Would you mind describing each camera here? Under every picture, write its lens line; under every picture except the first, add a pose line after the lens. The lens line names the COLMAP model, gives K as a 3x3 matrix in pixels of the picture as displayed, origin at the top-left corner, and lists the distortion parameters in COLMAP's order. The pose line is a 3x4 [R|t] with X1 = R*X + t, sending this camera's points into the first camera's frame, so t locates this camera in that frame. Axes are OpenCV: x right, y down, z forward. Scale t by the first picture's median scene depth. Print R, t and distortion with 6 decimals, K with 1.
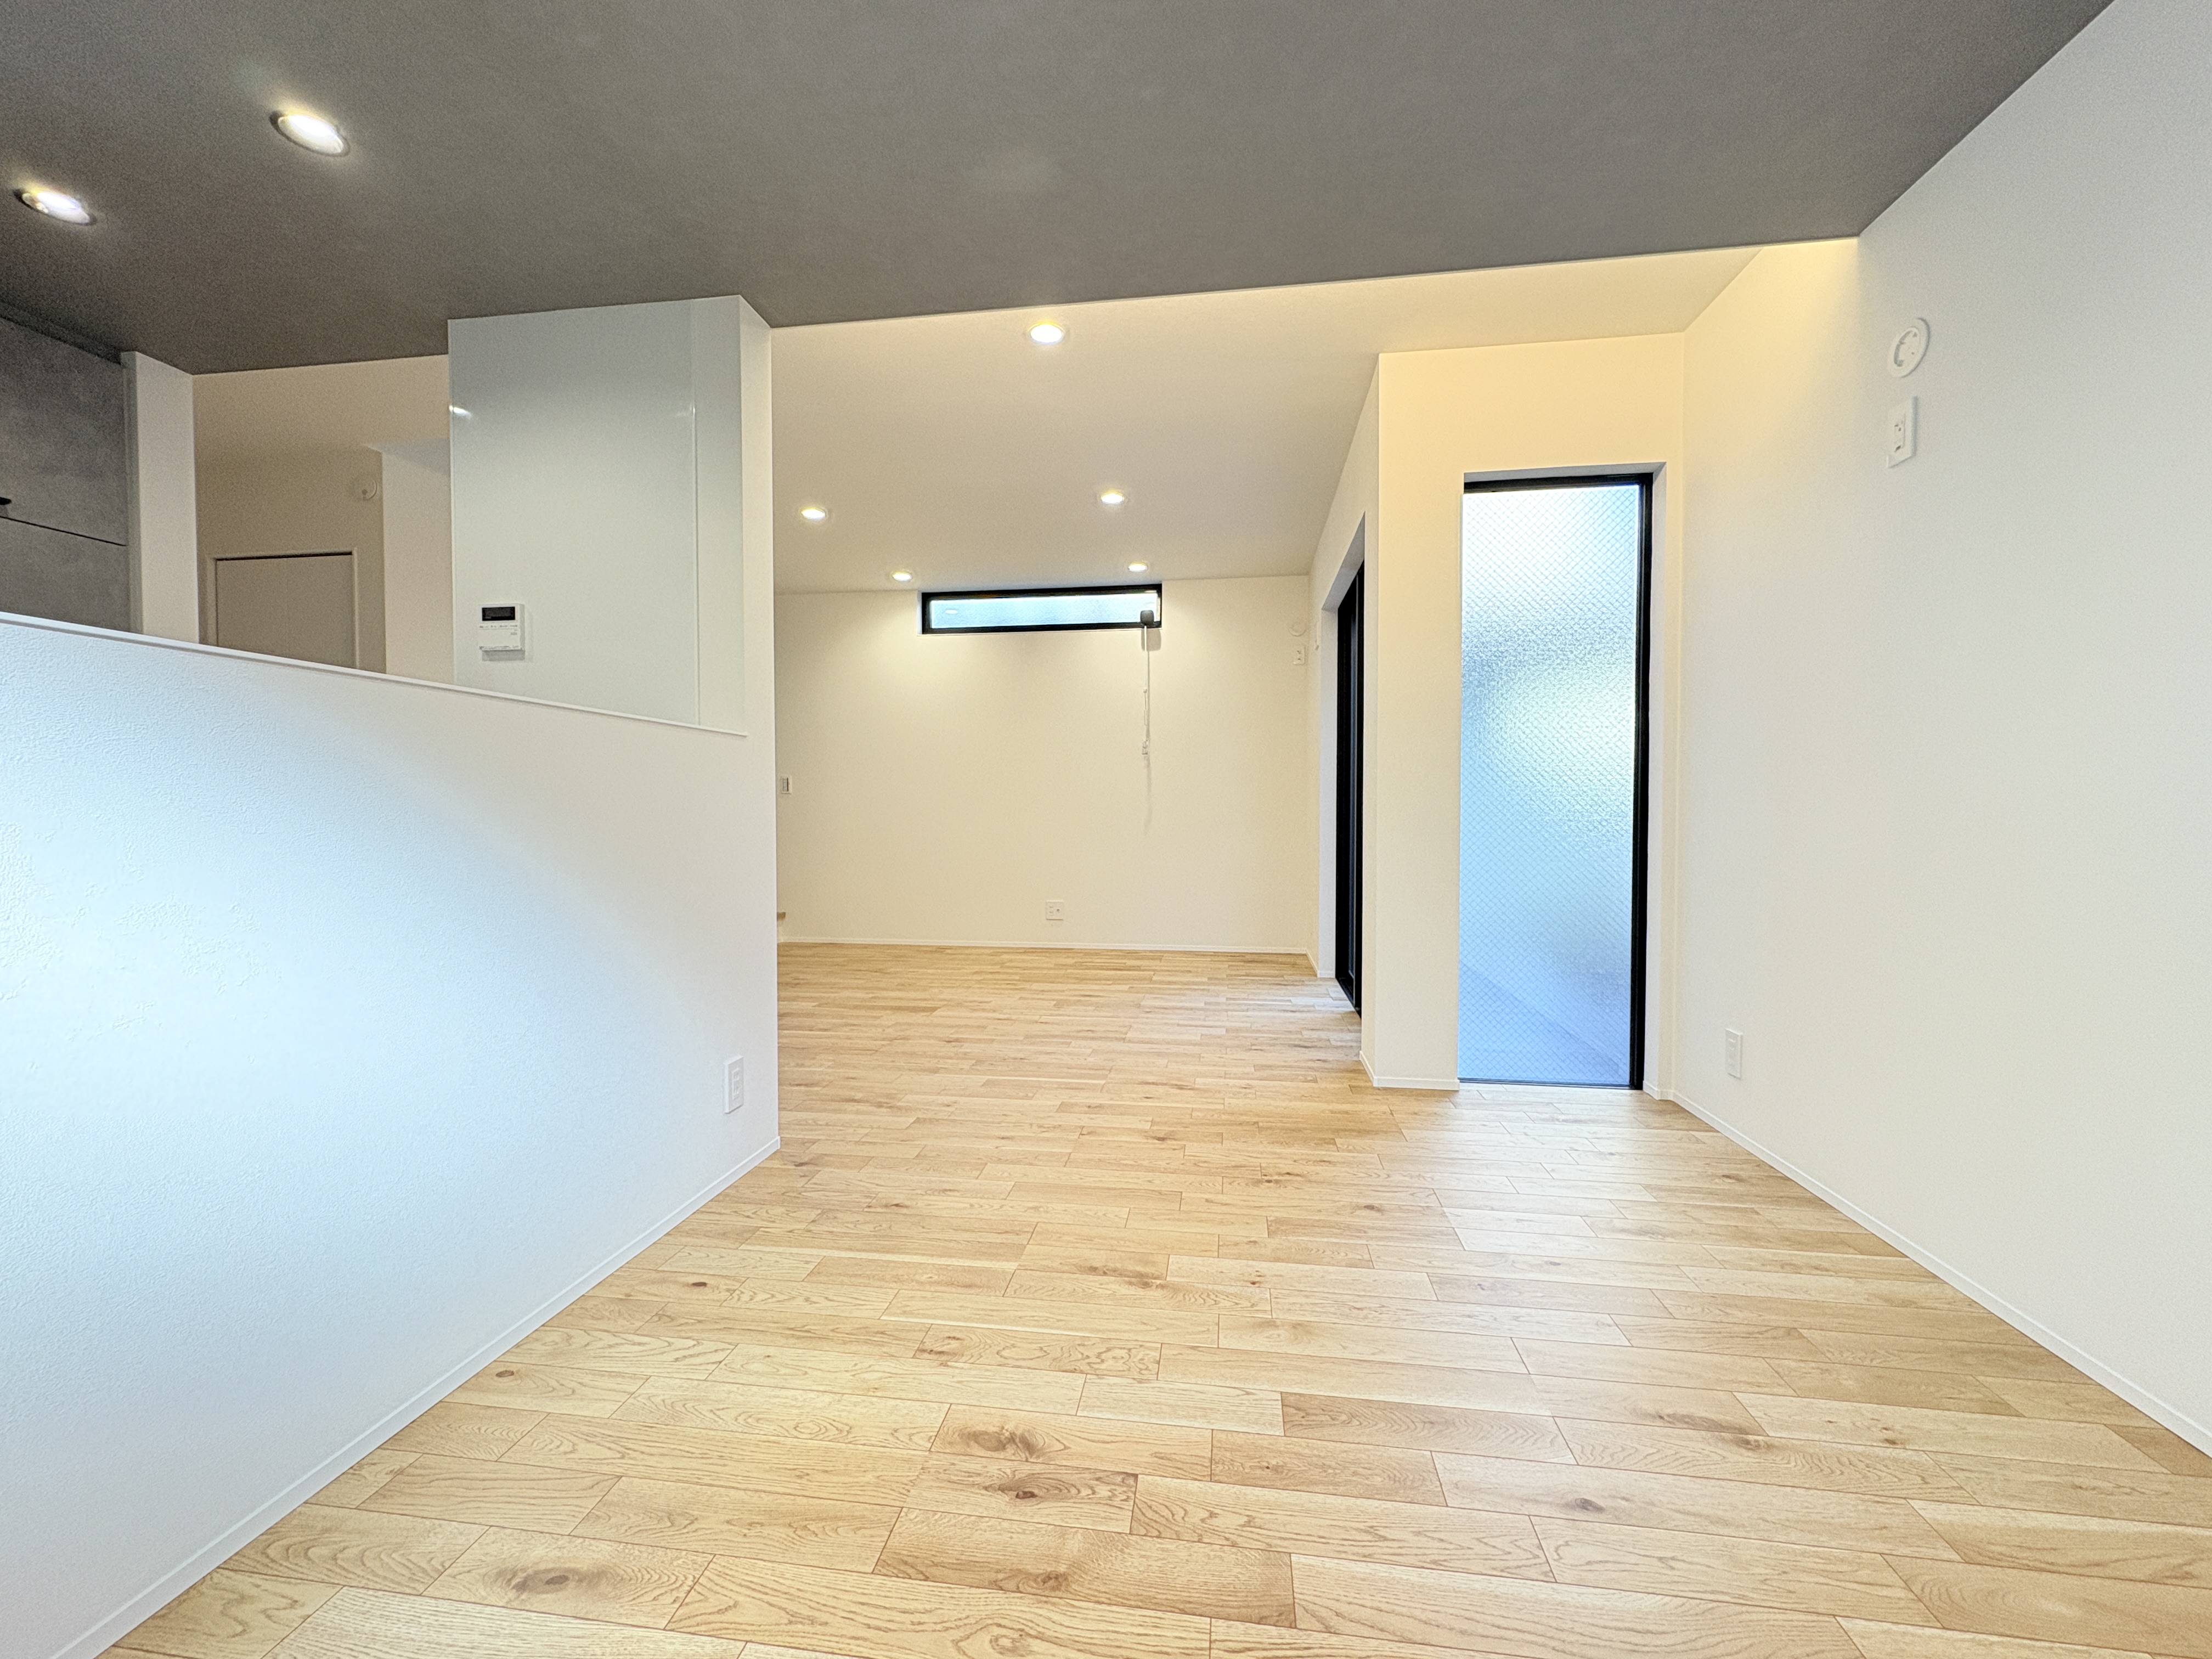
lens RADIAL K [[878.3, 0, 1108.9], [0, 878.3, 830.5], [0, 0, 1]] dist [-0.000608, 0.000395]
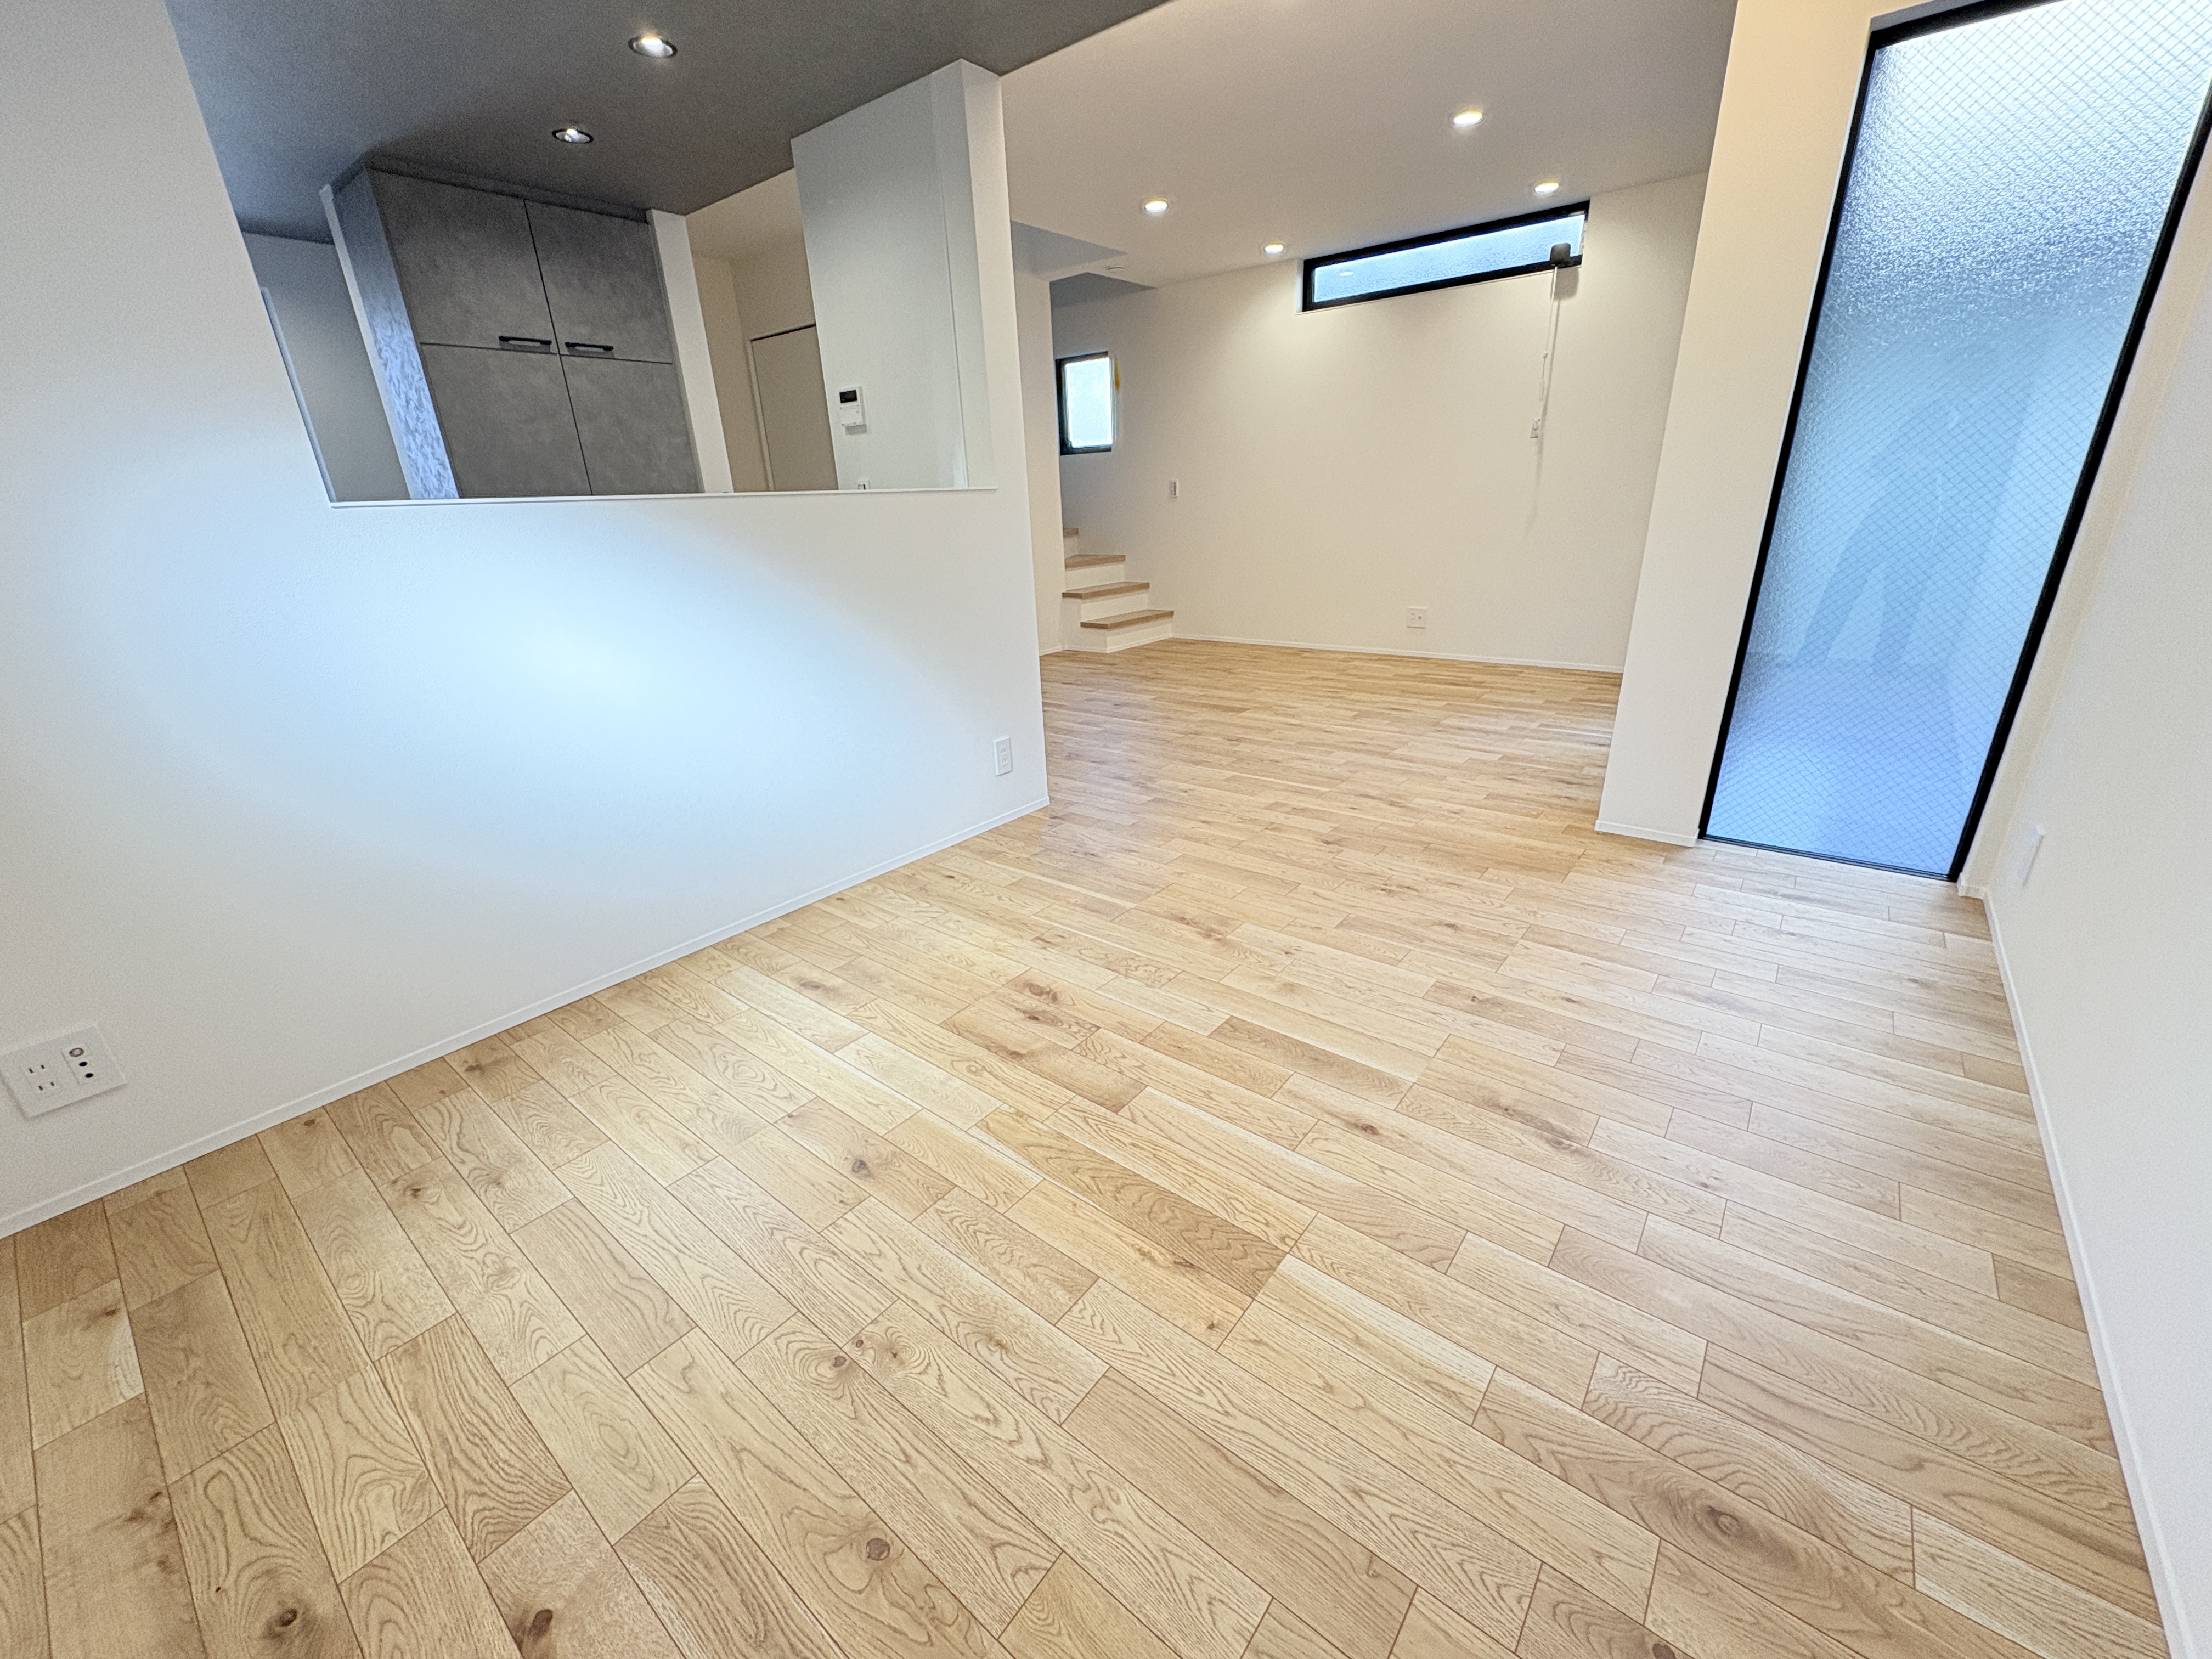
lens RADIAL K [[878.3, 0, 1108.9], [0, 878.3, 830.5], [0, 0, 1]] dist [-0.000608, 0.000395]
pose [[0.859845, 0.151514, -0.487555, 0.380694], [0.026282, 0.940550, 0.338638, -0.063754], [0.509878, -0.303990, 0.804745, -0.073106]]
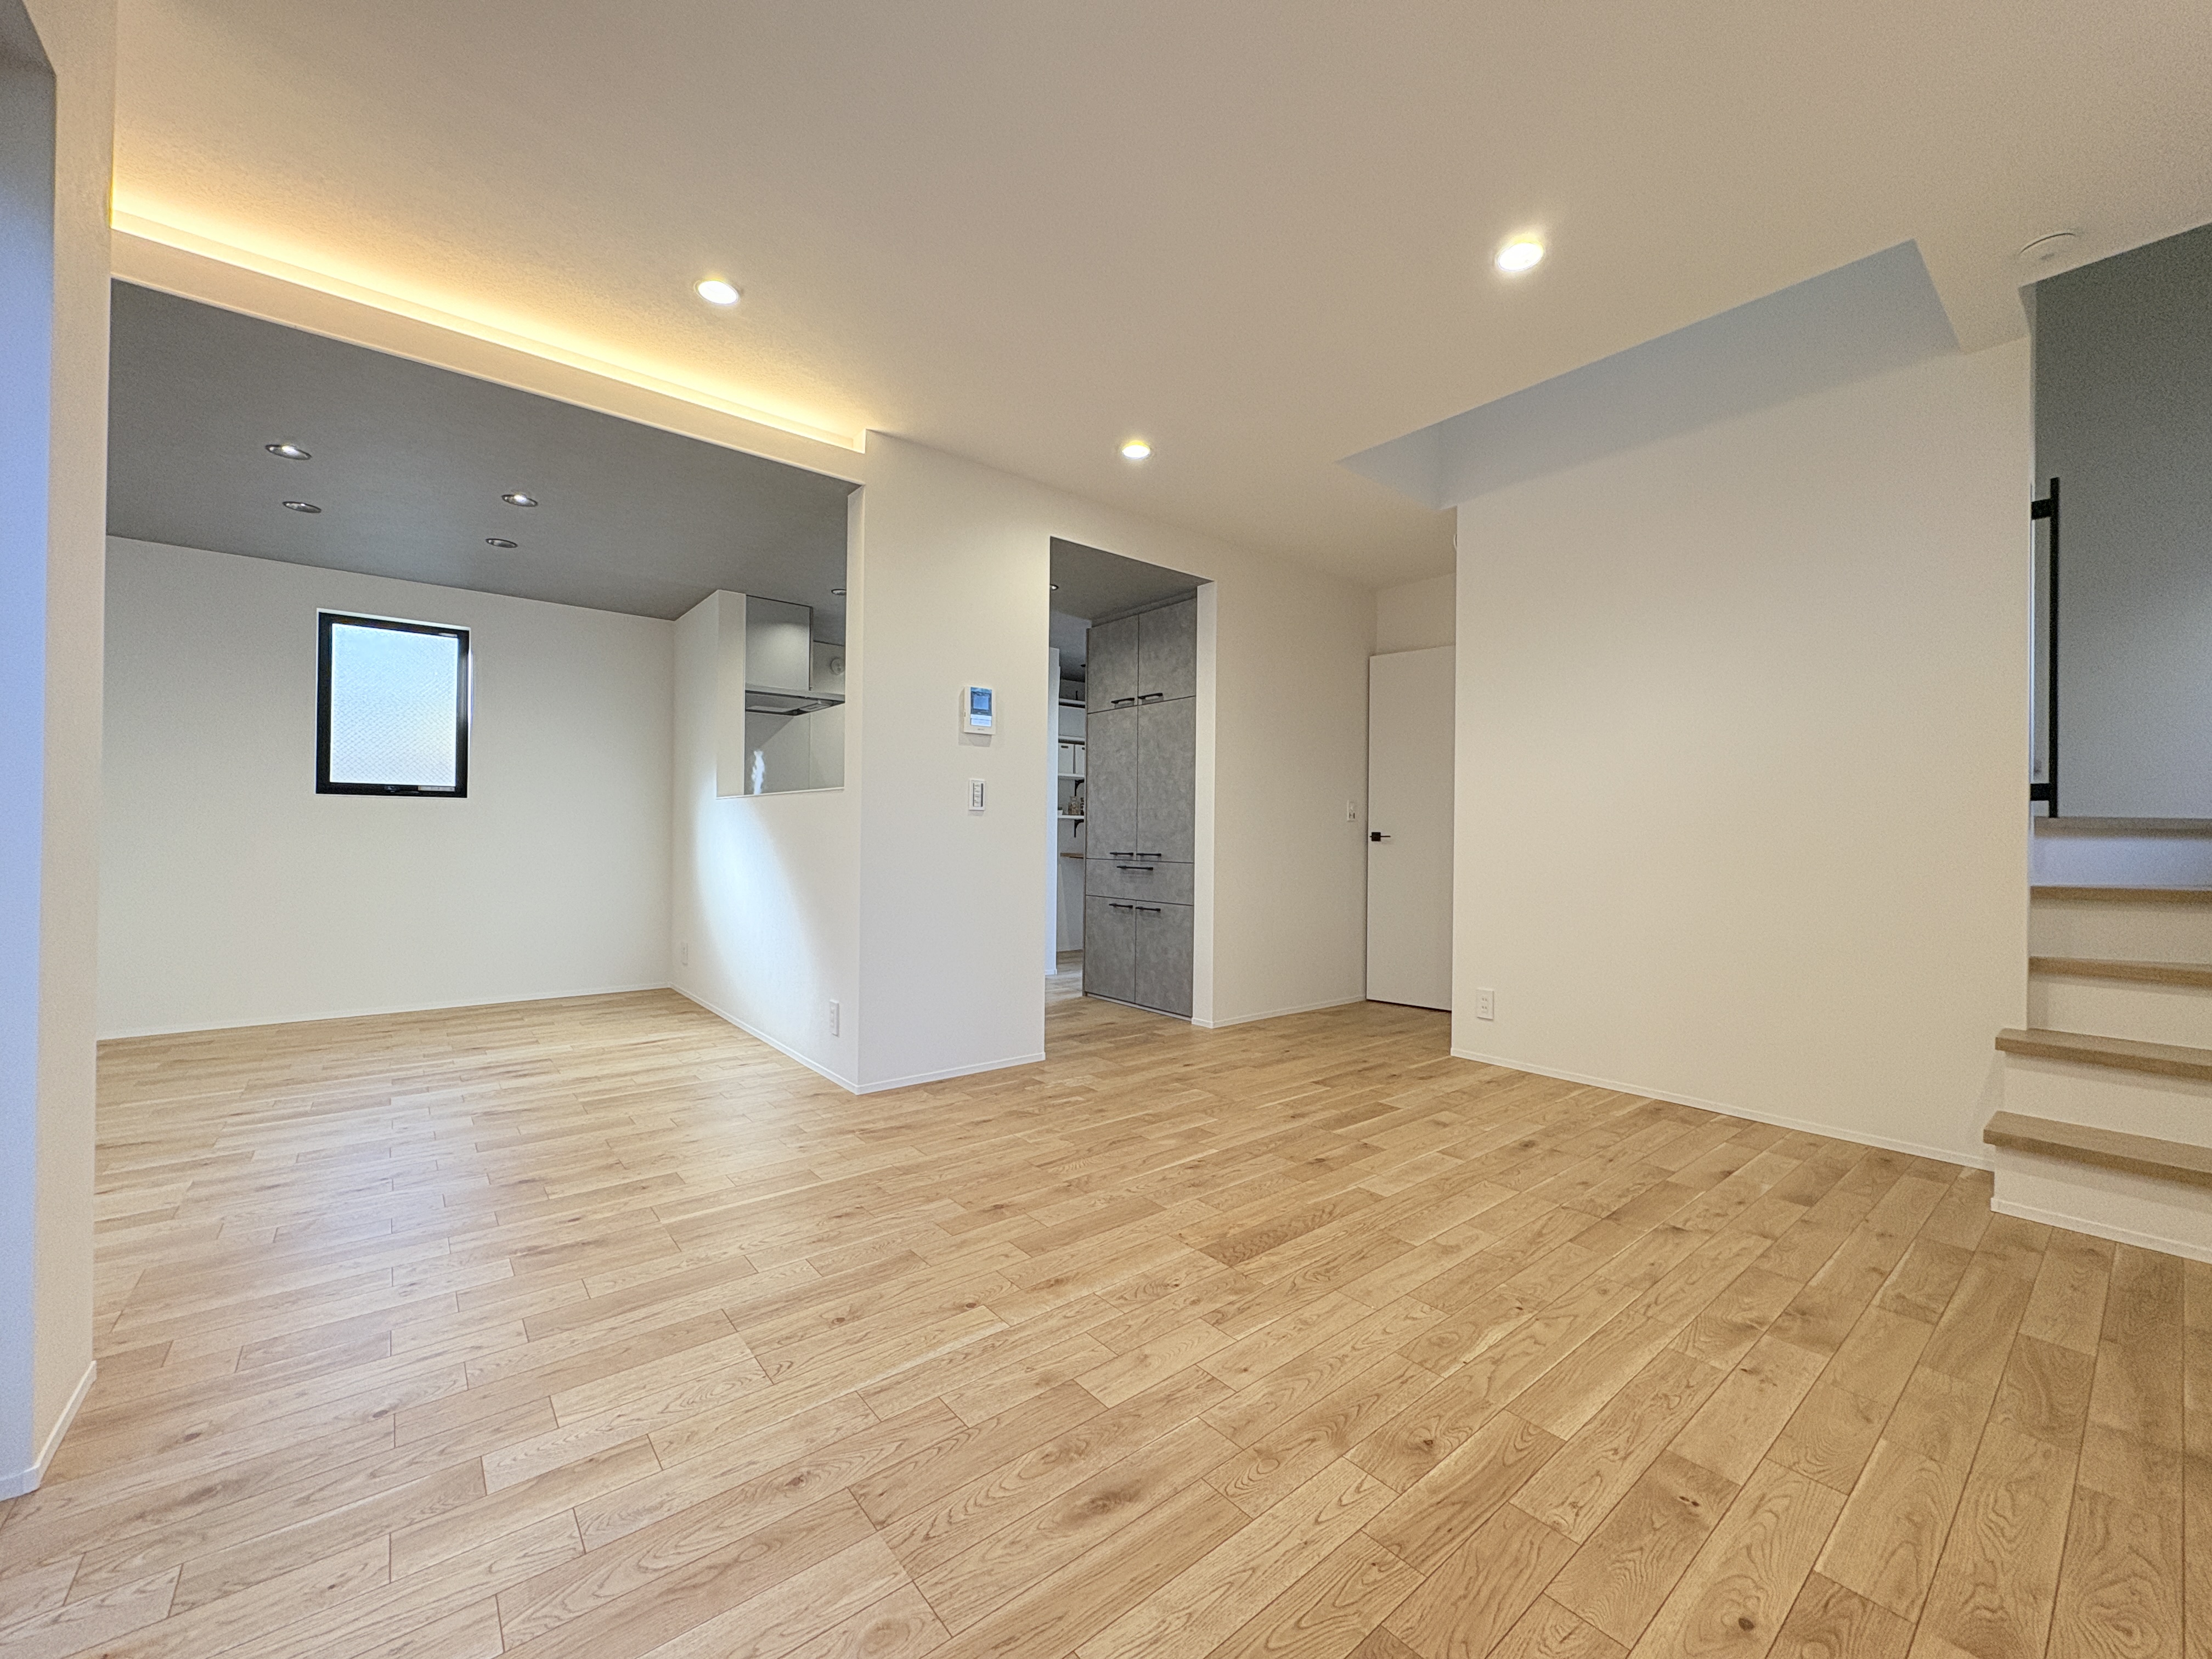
lens RADIAL K [[878.3, 0, 1108.9], [0, 878.3, 830.5], [0, 0, 1]] dist [-0.000608, 0.000395]
pose [[-0.678182, -0.011093, -0.734810, 0.342562], [-0.026299, 0.999612, 0.009181, -0.058587], [0.734423, 0.025551, -0.678211, 2.155489]]
